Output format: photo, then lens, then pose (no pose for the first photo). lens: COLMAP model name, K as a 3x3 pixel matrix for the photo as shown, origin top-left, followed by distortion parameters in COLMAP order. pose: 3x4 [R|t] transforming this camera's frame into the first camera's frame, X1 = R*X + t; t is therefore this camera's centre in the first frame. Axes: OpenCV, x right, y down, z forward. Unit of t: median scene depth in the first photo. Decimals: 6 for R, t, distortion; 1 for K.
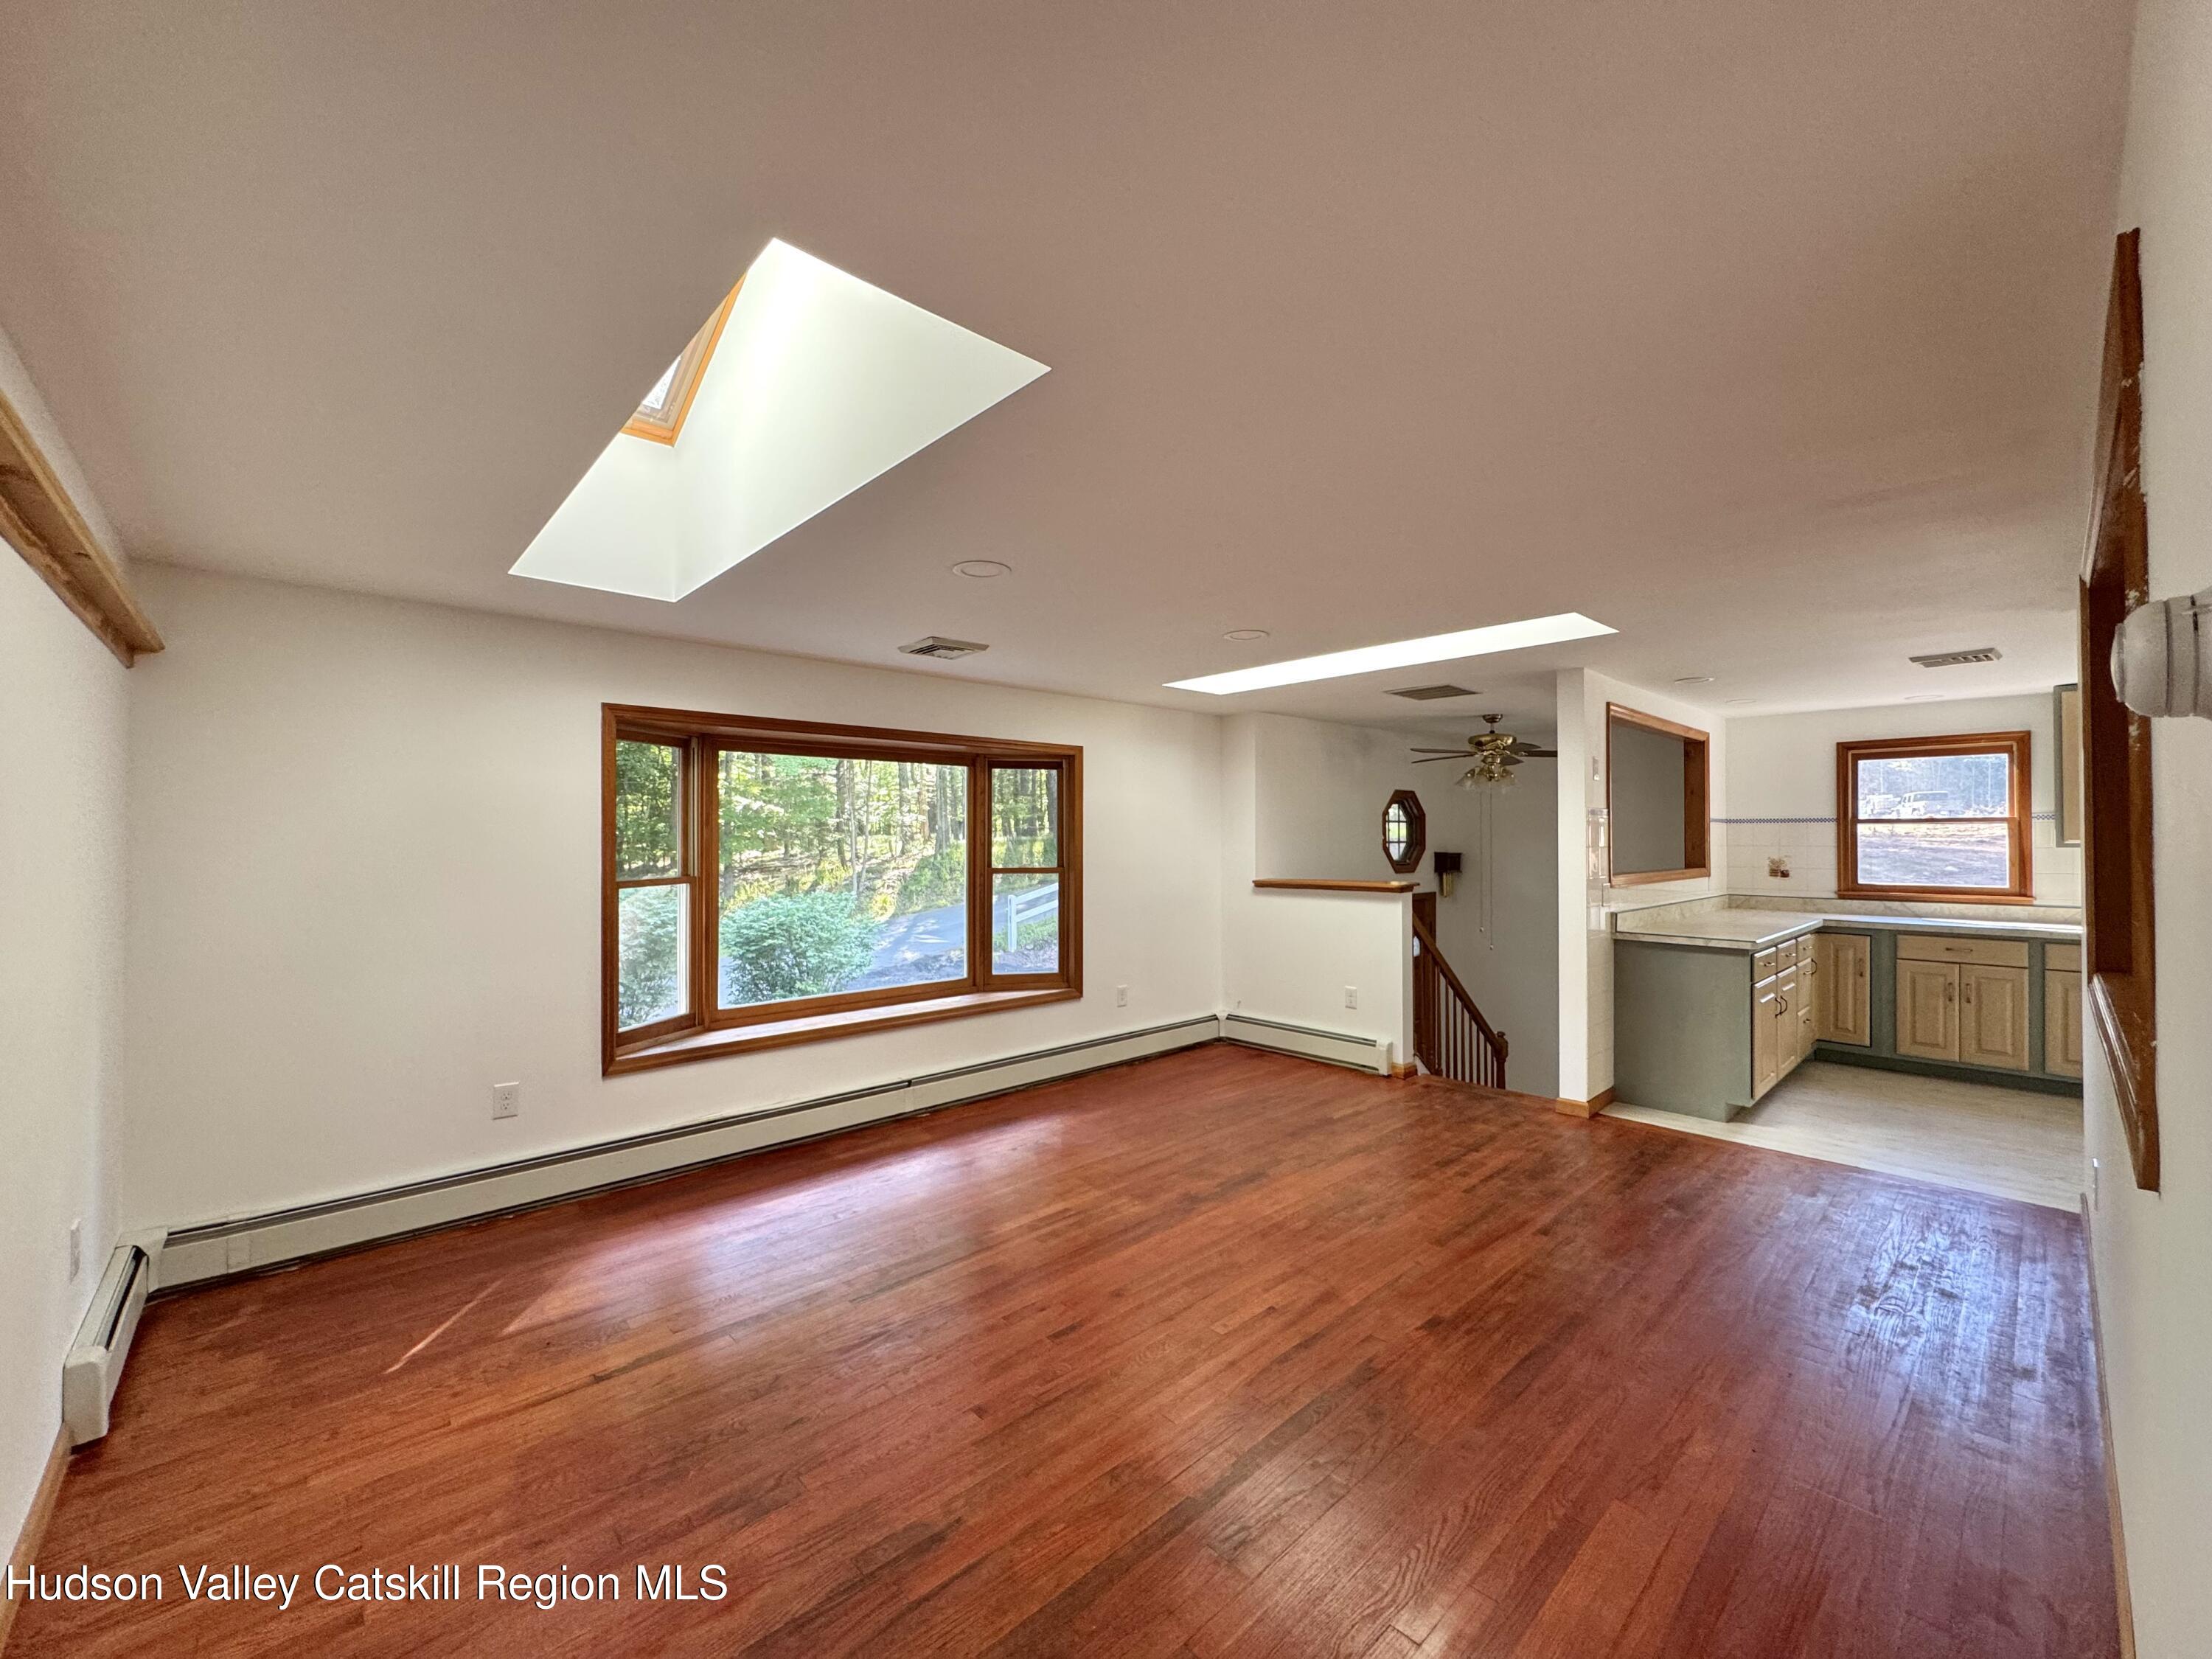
lens RADIAL K [[881.8, 0, 1107.2], [0, 881.8, 830.6], [0, 0, 1]] dist [-0.002788, 0.000931]
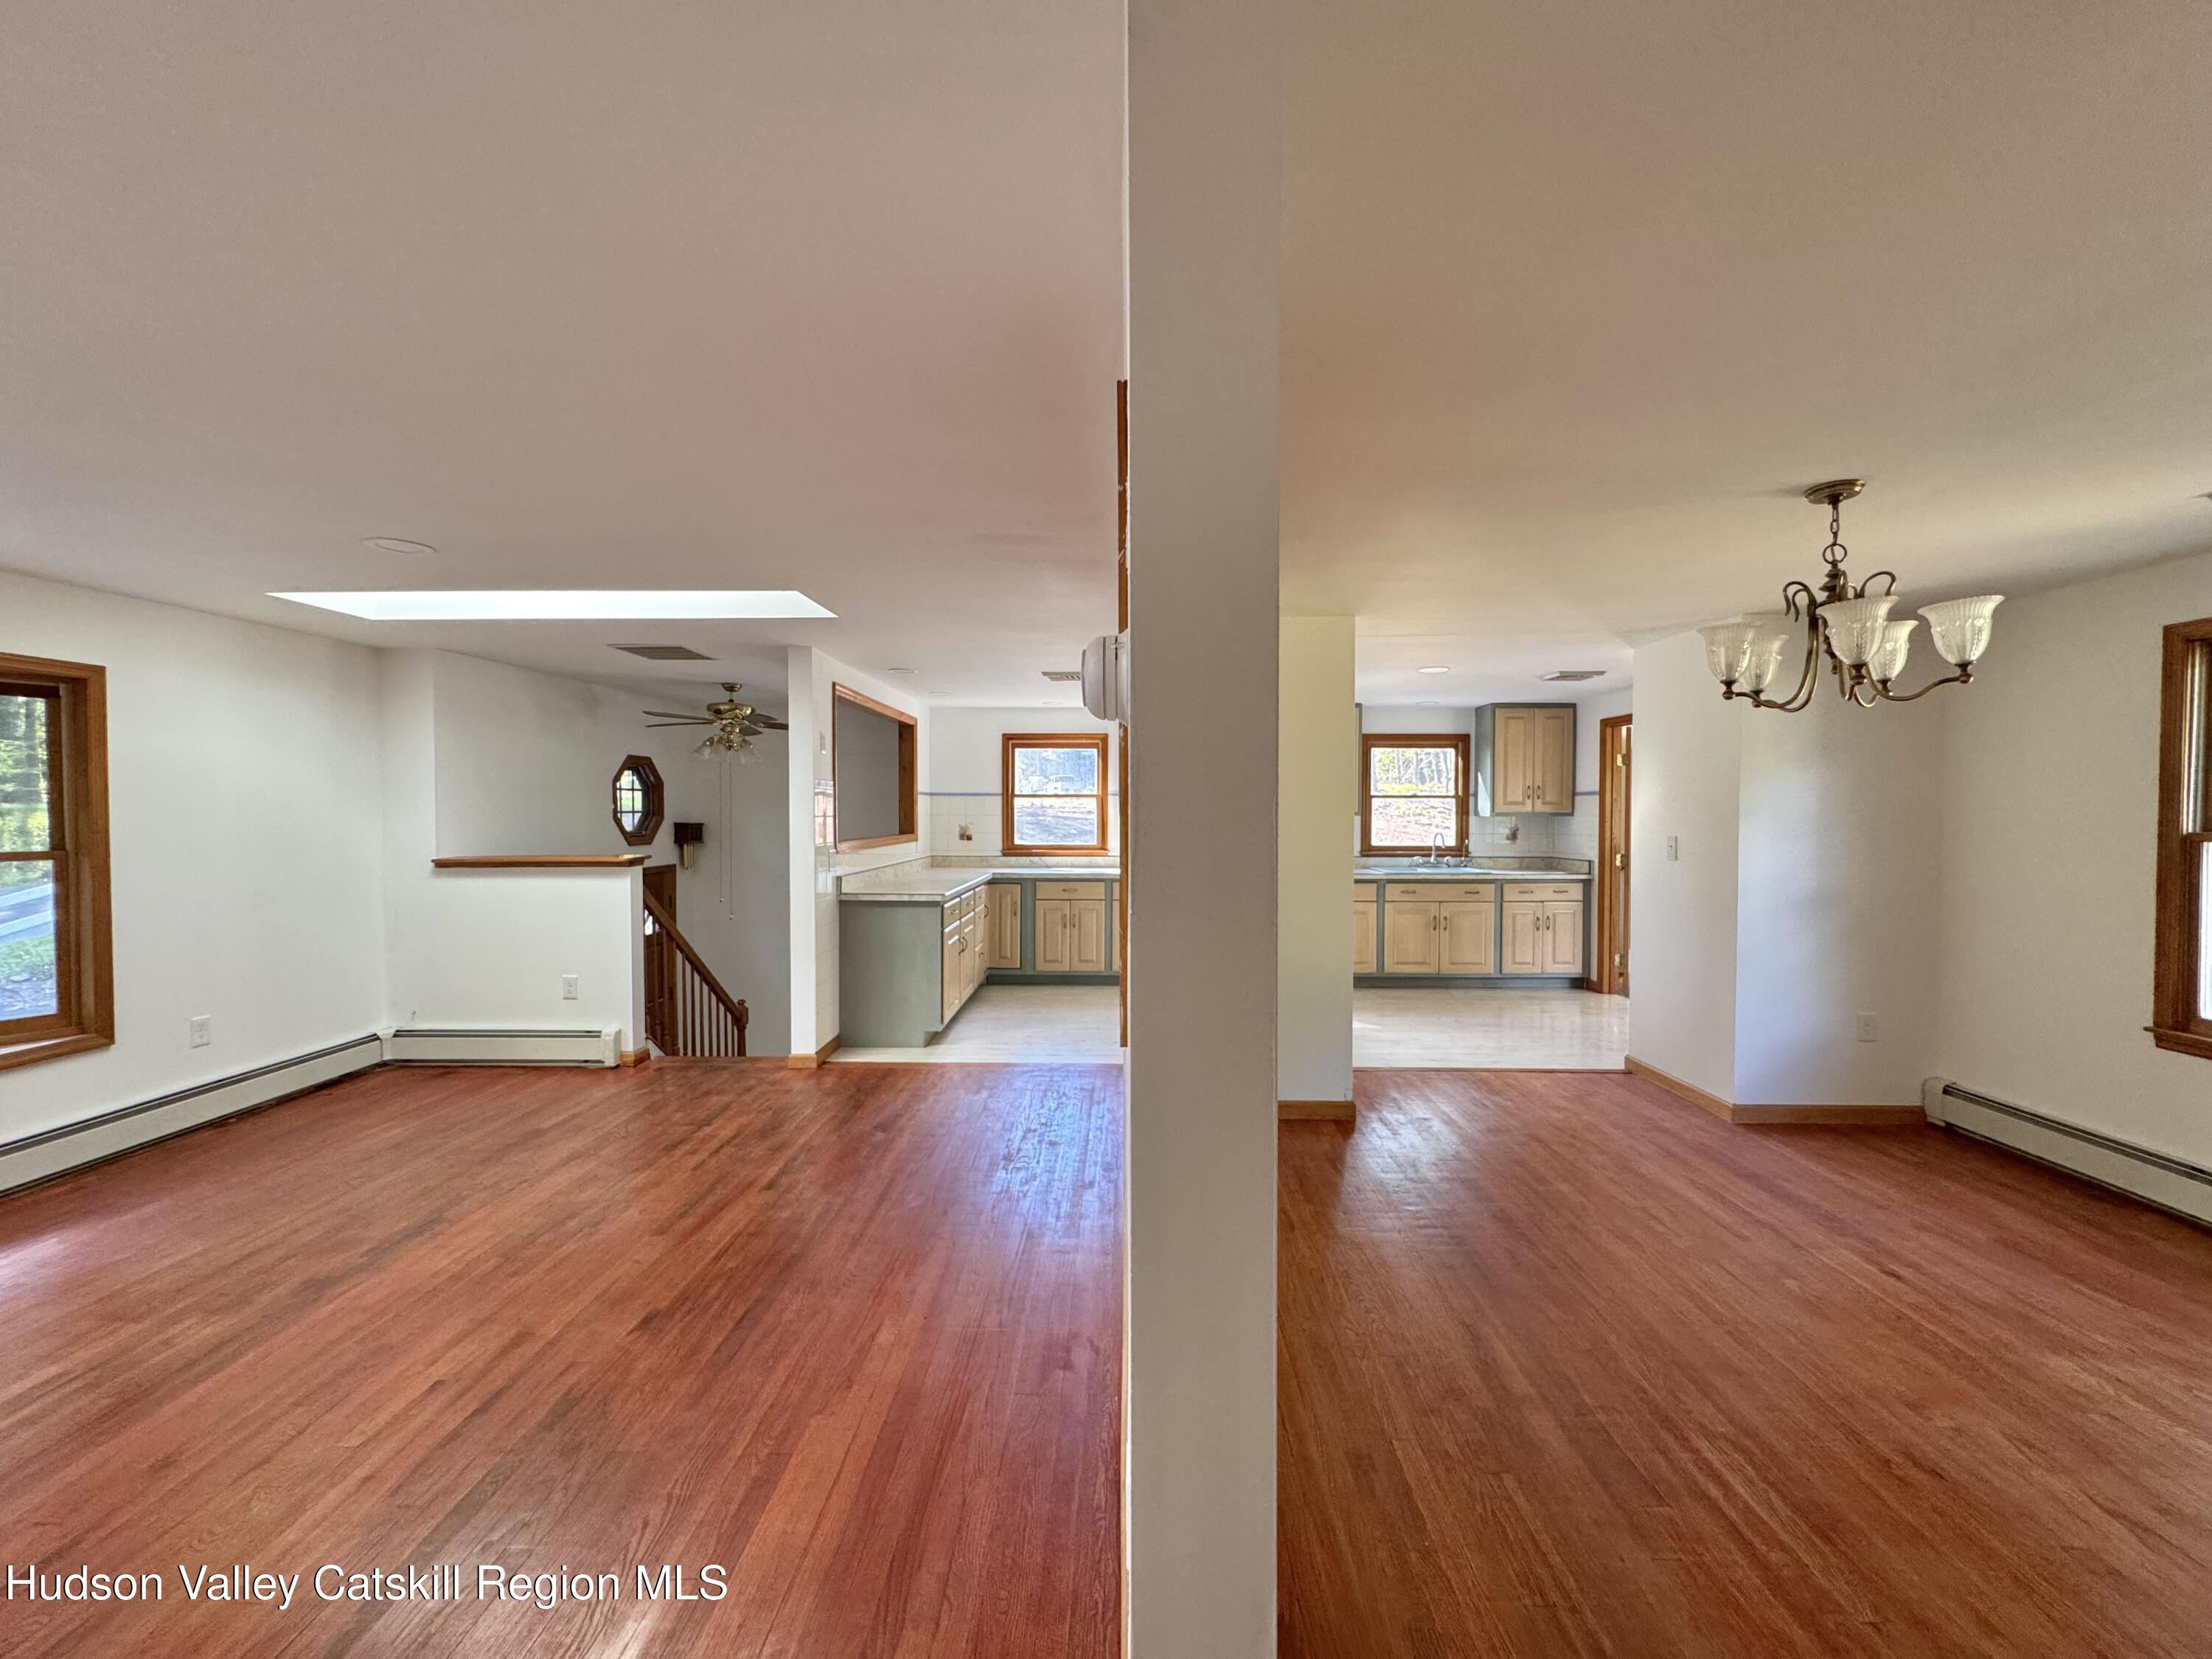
lens RADIAL K [[881.8, 0, 1107.2], [0, 881.8, 830.6], [0, 0, 1]] dist [-0.002788, 0.000931]
pose [[0.696898, -0.015213, 0.717009, 0.024611], [-0.009168, 0.999504, 0.030118, 0.000369], [-0.717112, -0.027563, 0.696413, 0.000776]]
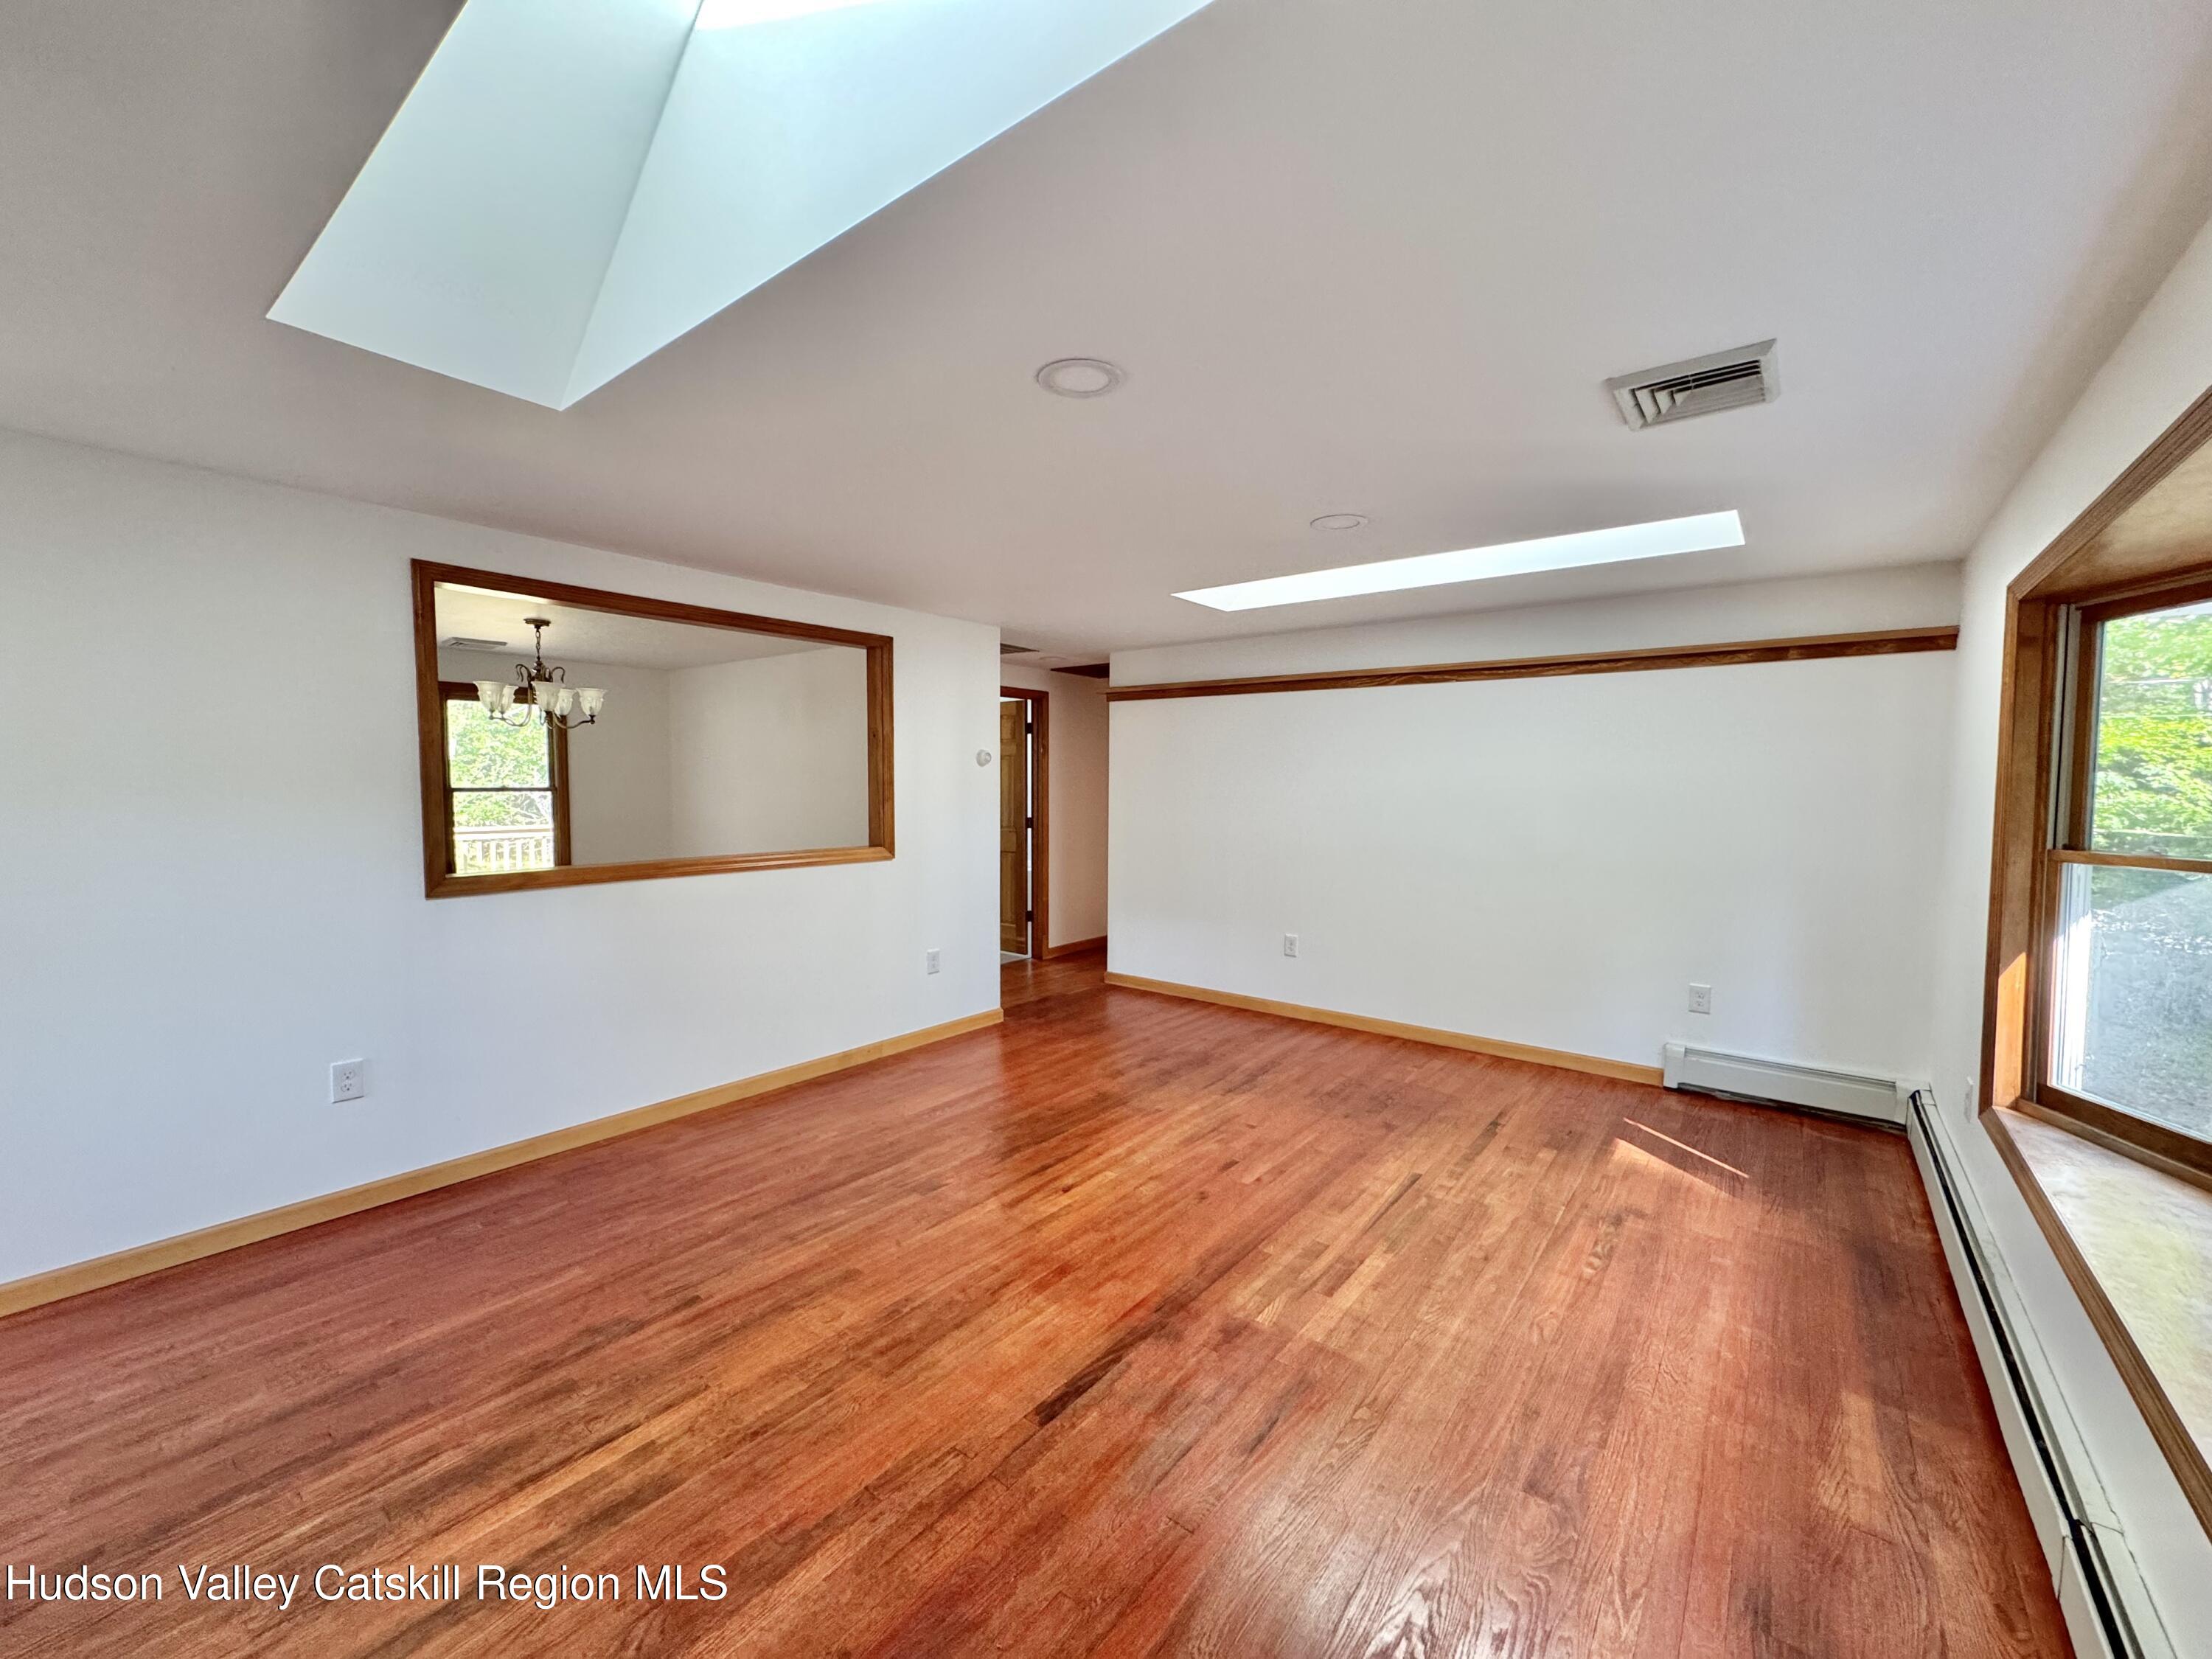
lens RADIAL K [[881.8, 0, 1107.2], [0, 881.8, 830.6], [0, 0, 1]] dist [-0.002788, 0.000931]
pose [[-0.987470, 0.004433, -0.157743, 0.182905], [-0.002791, 0.998958, 0.045544, 0.014091], [0.157780, 0.045414, -0.986429, 1.241675]]
